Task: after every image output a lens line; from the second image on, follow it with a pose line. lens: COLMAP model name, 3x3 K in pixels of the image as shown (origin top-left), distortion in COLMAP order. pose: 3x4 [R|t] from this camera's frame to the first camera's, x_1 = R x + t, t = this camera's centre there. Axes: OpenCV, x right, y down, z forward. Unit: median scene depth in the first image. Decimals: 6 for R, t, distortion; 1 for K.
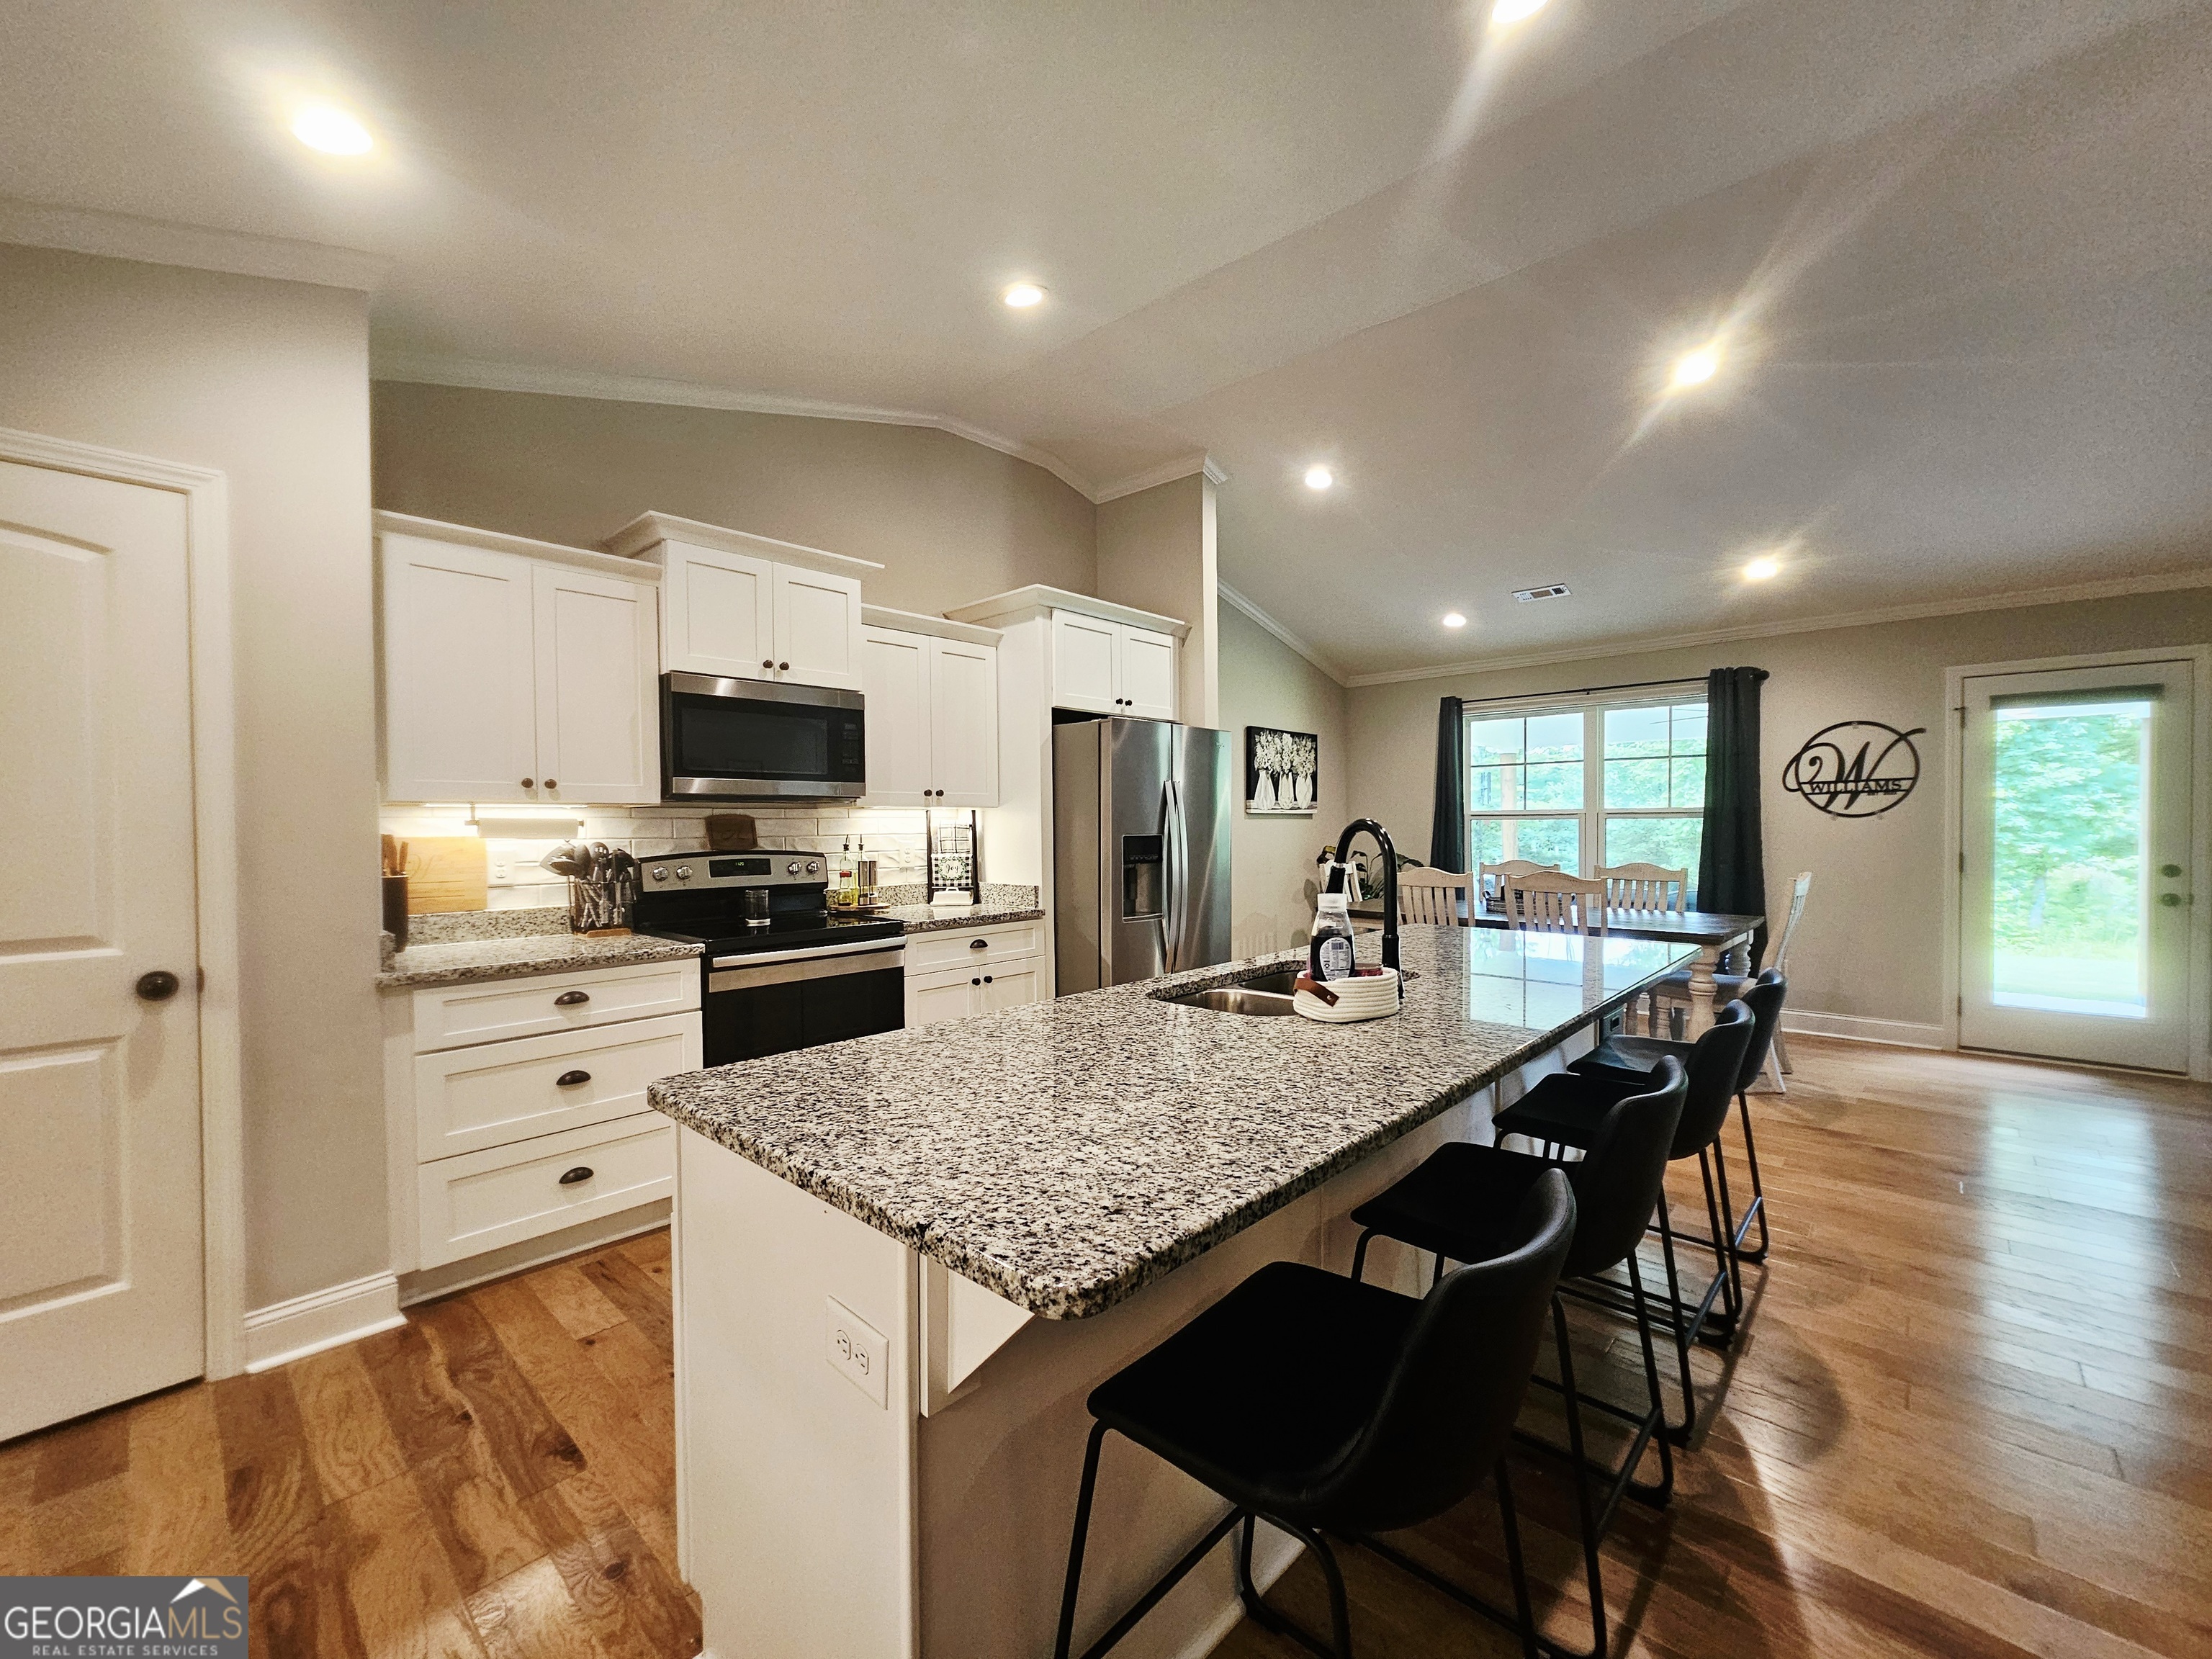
lens RADIAL K [[893.0, 0, 1103.4], [0, 893.0, 834.7], [0, 0, 1]] dist [-0.003879, -0.000225]
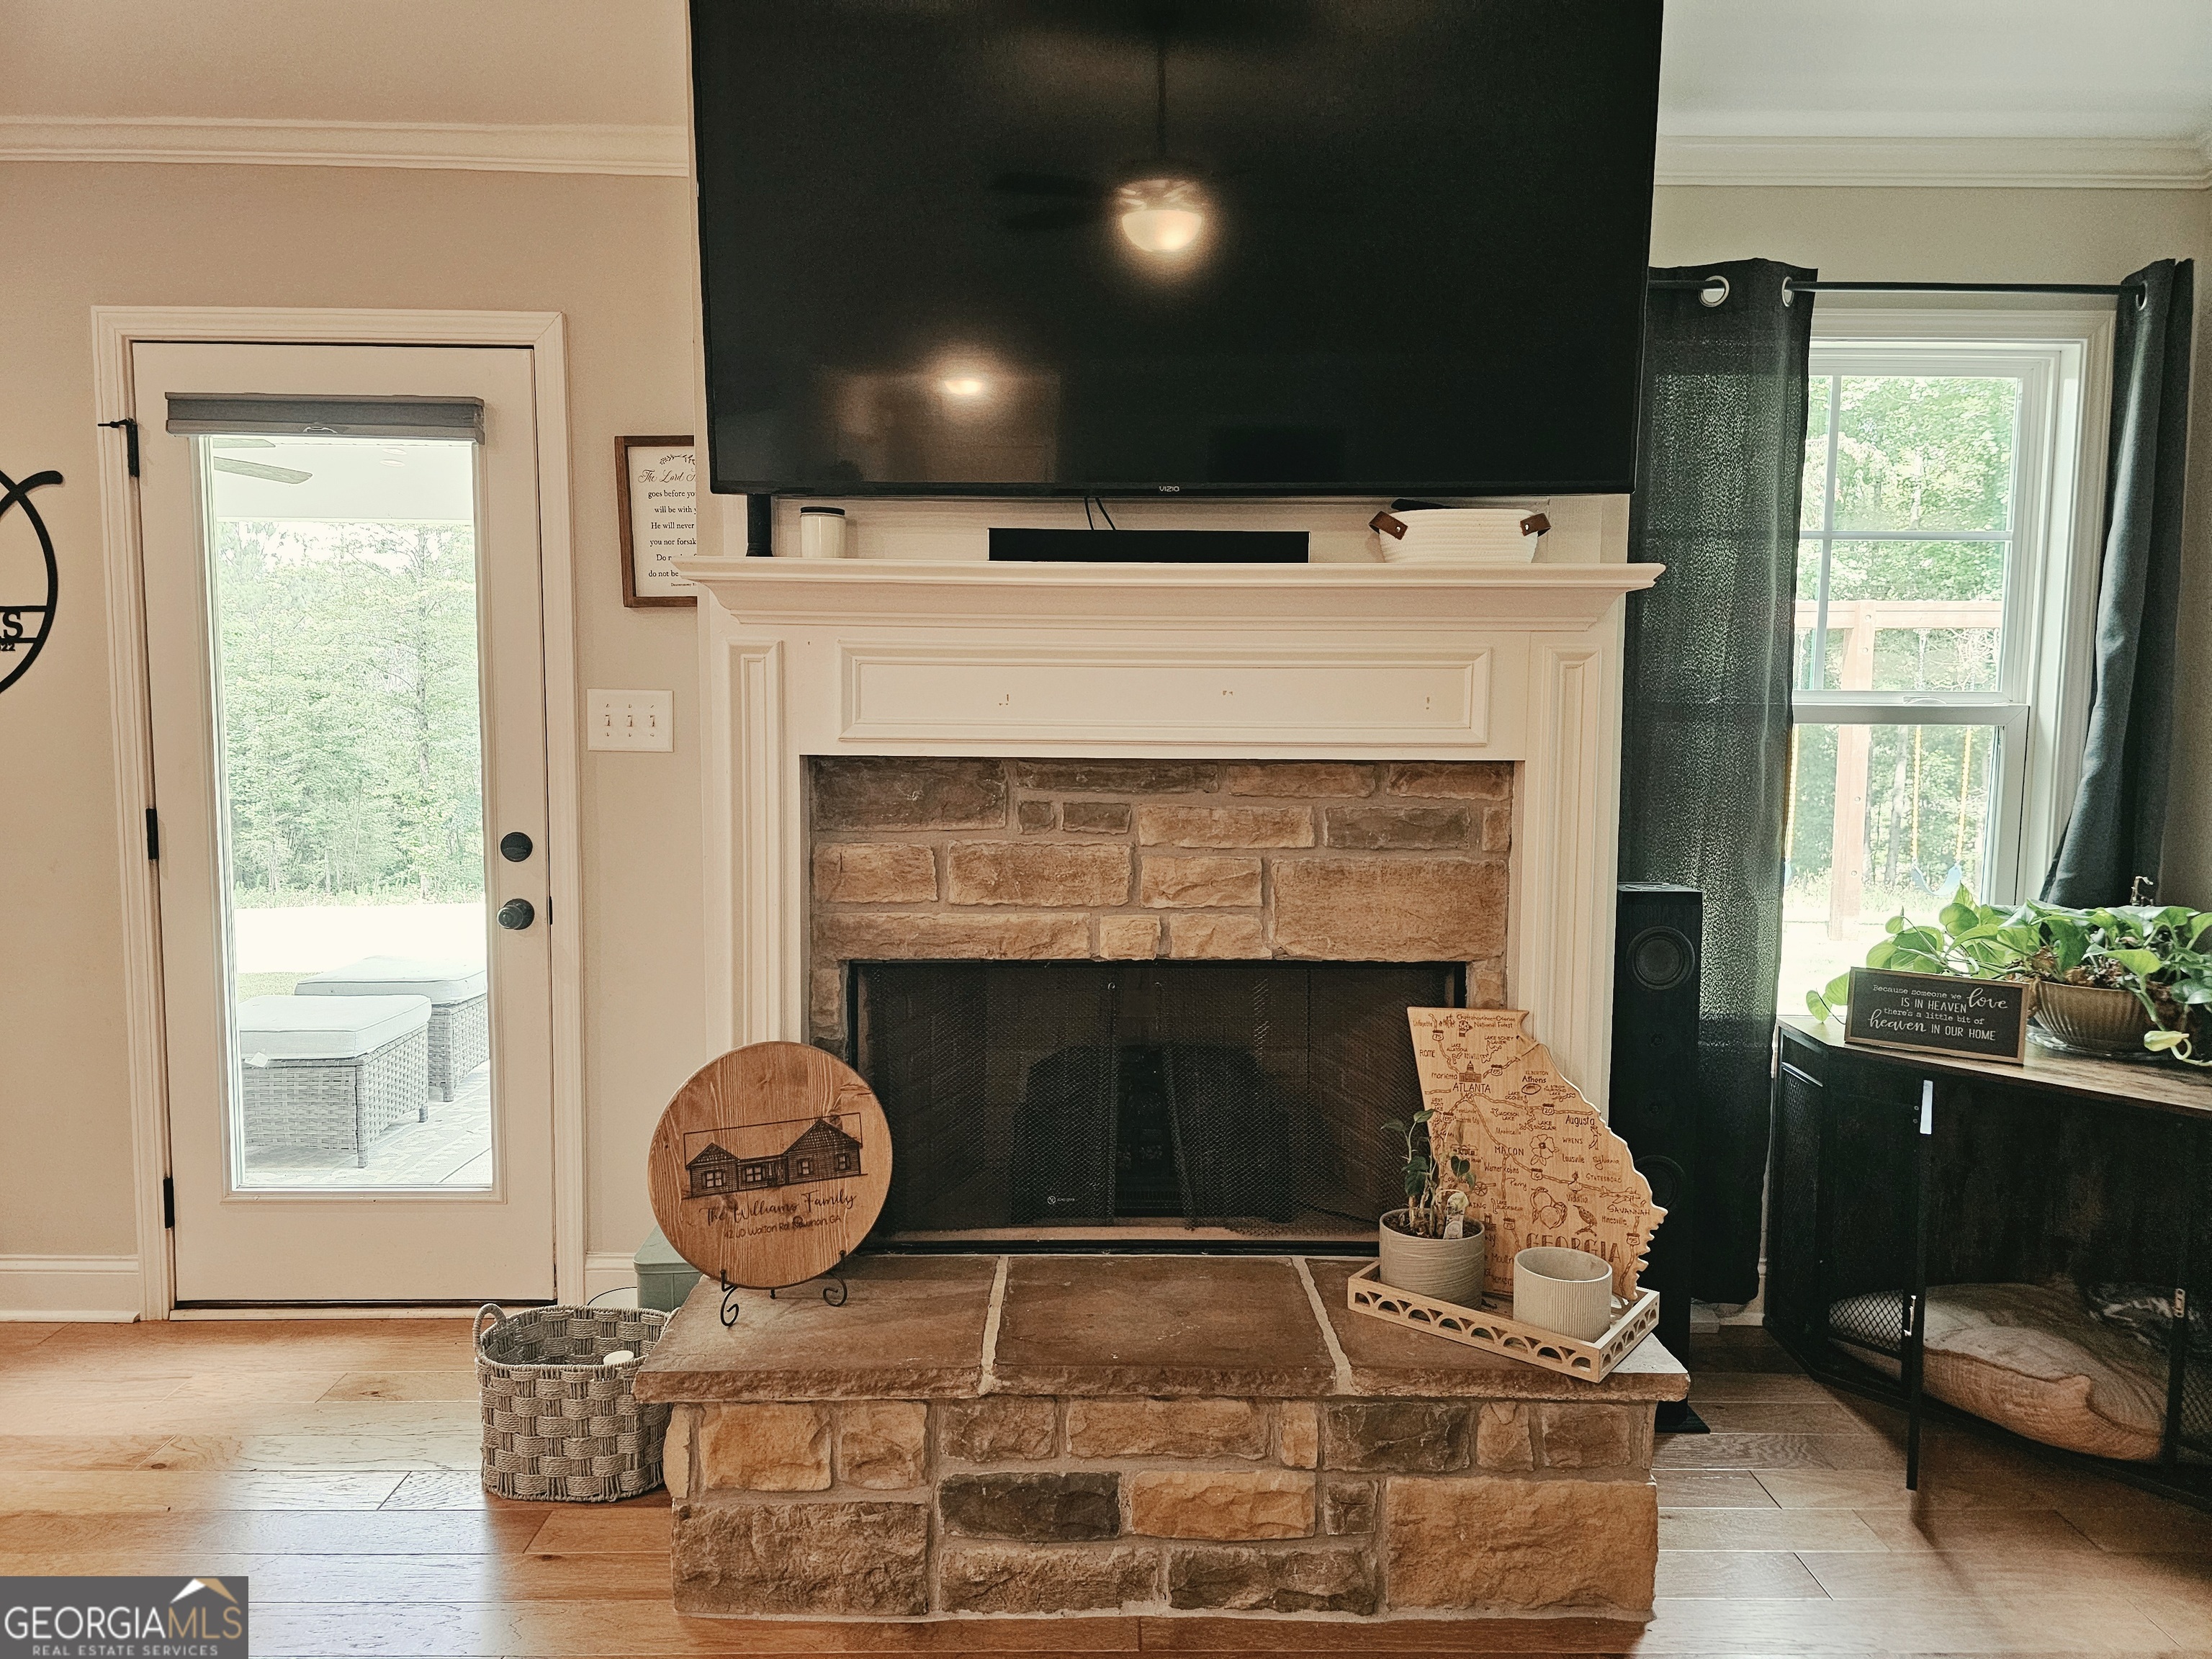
lens RADIAL K [[1457.6, 0, 1090.2], [0, 1457.6, 821.2], [0, 0, 1]] dist [0.031823, -0.002883]
pose [[0.724330, -0.046230, 0.687902, 0.916954], [-0.004387, 0.997420, 0.071650, -0.024520], [-0.689440, -0.054916, 0.722258, 0.292898]]
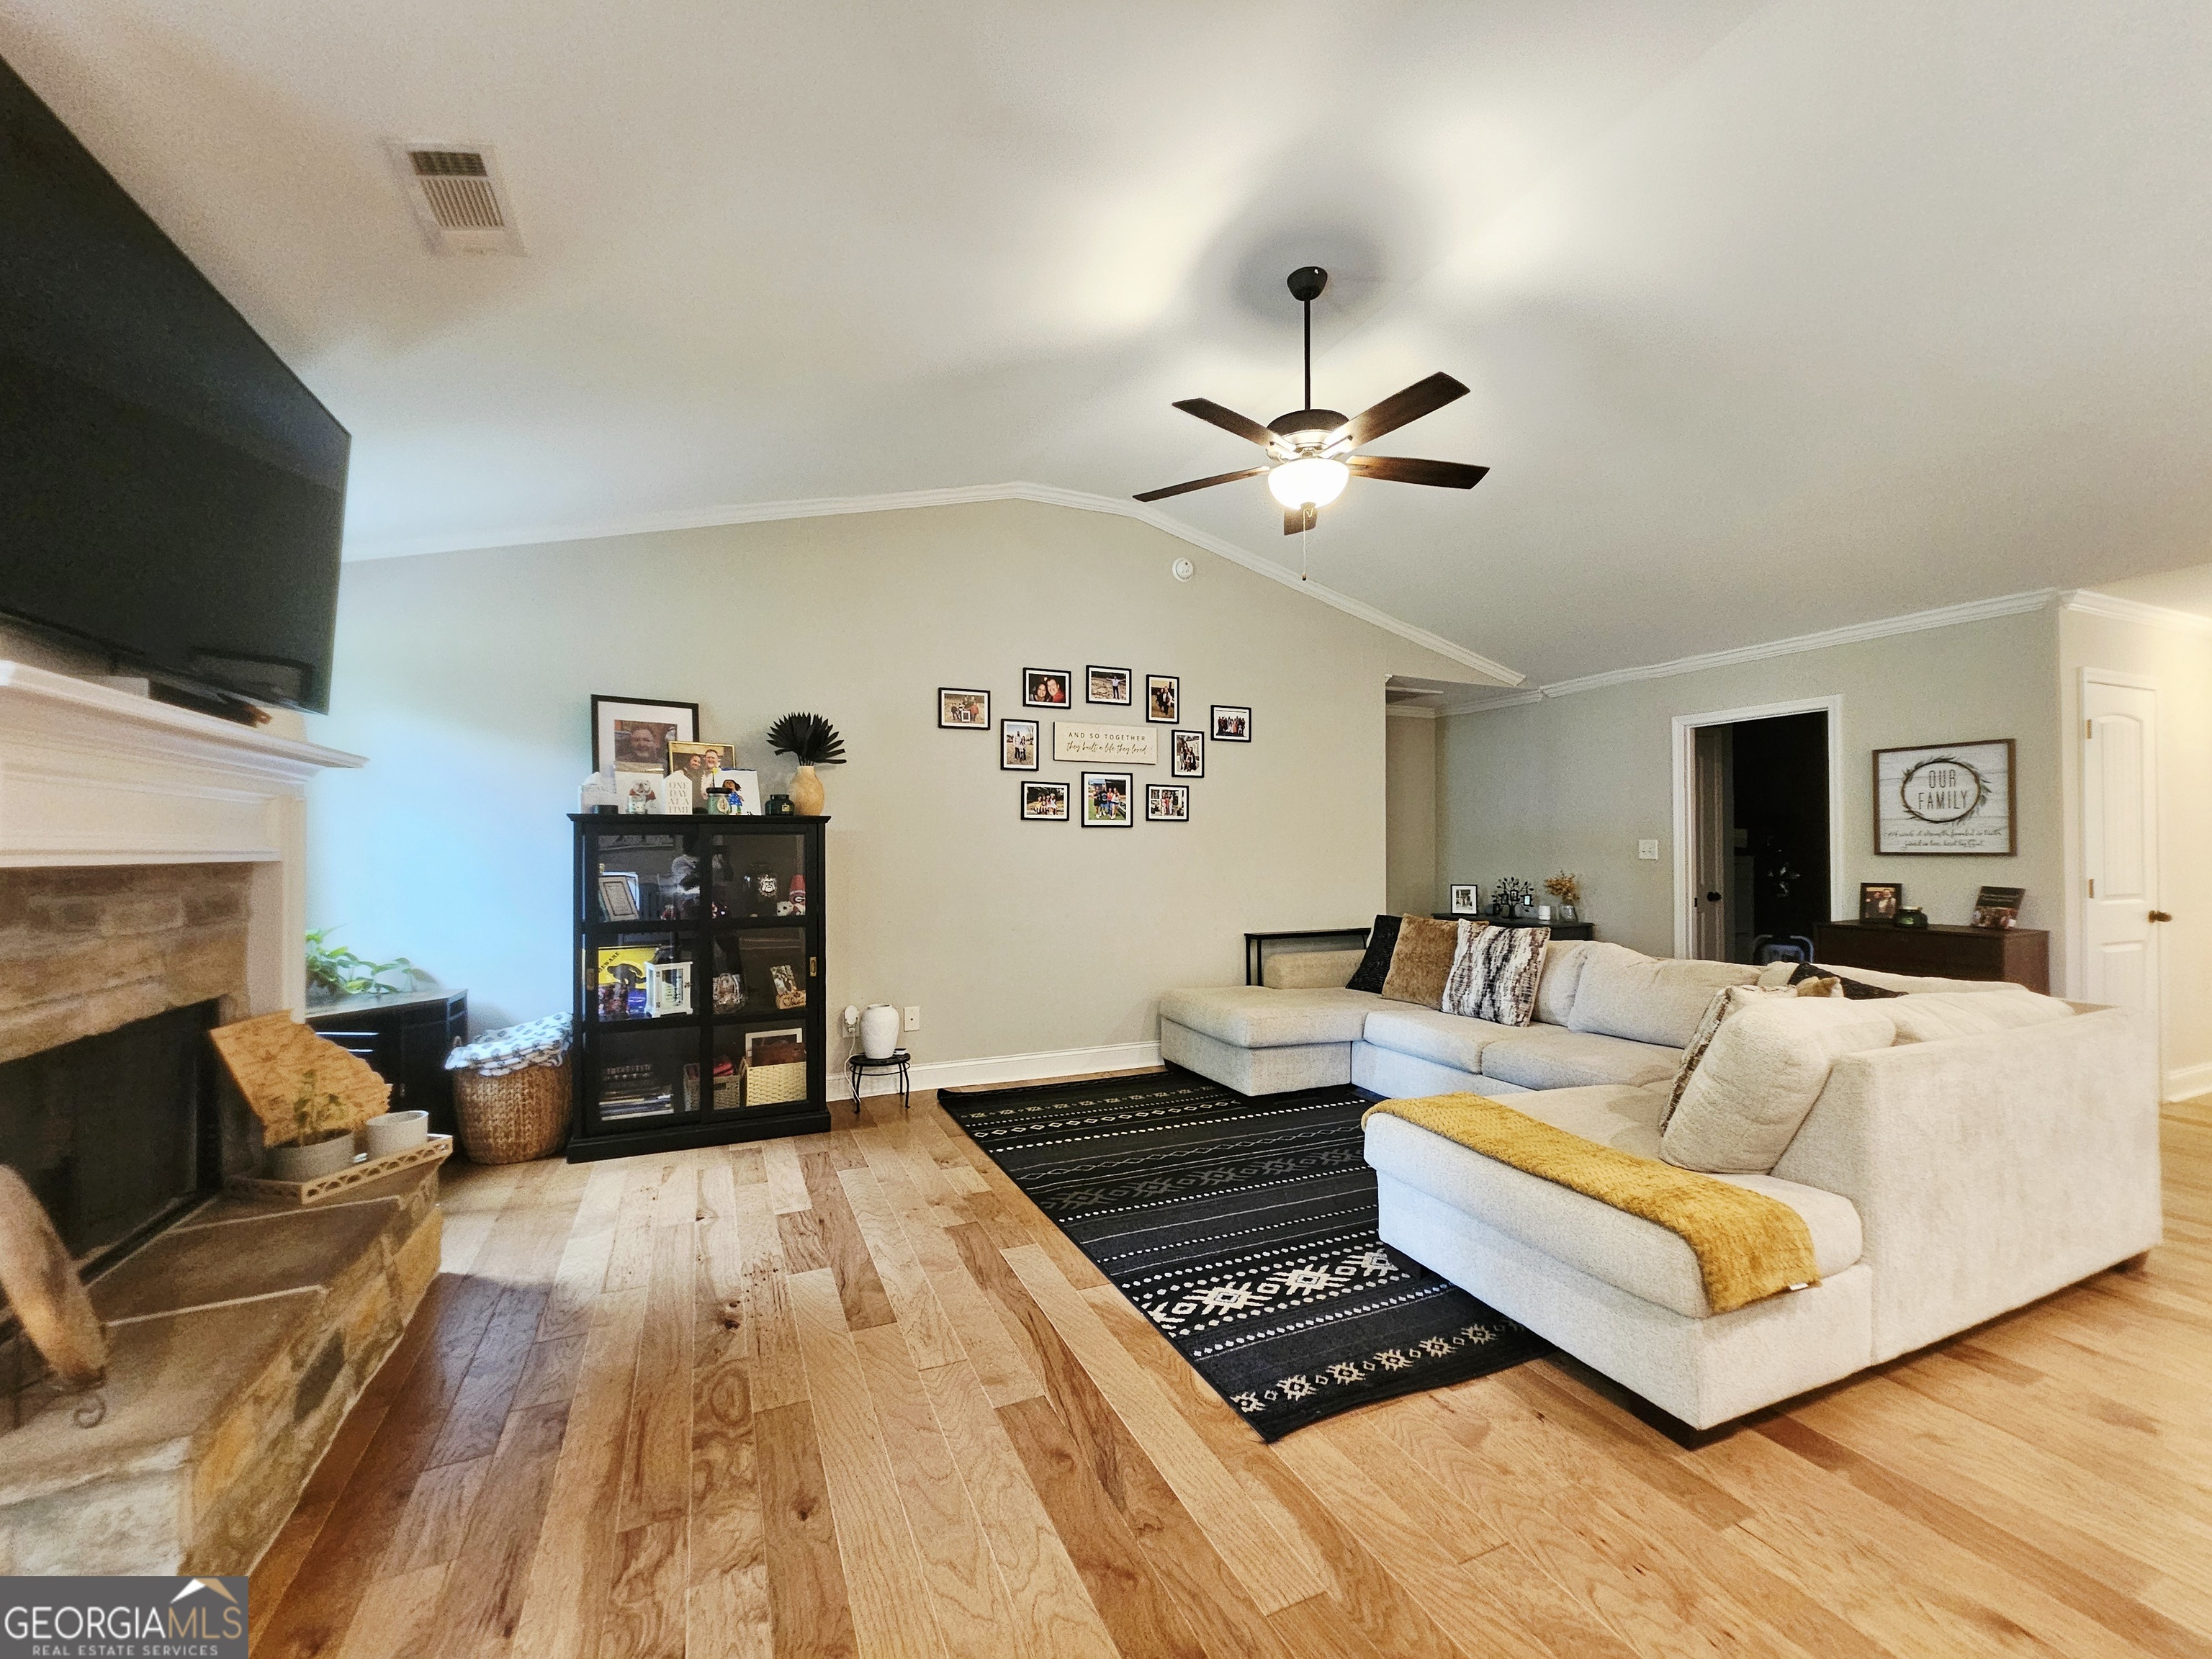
lens RADIAL K [[900.0, 0, 1108.7], [0, 900.0, 838.5], [0, 0, 1]] dist [-0.002075, -0.000289]
pose [[-0.919571, 0.014638, 0.392651, 0.705496], [0.014837, 0.999887, -0.002529, -0.013818], [-0.392644, 0.003501, -0.919684, 0.899176]]
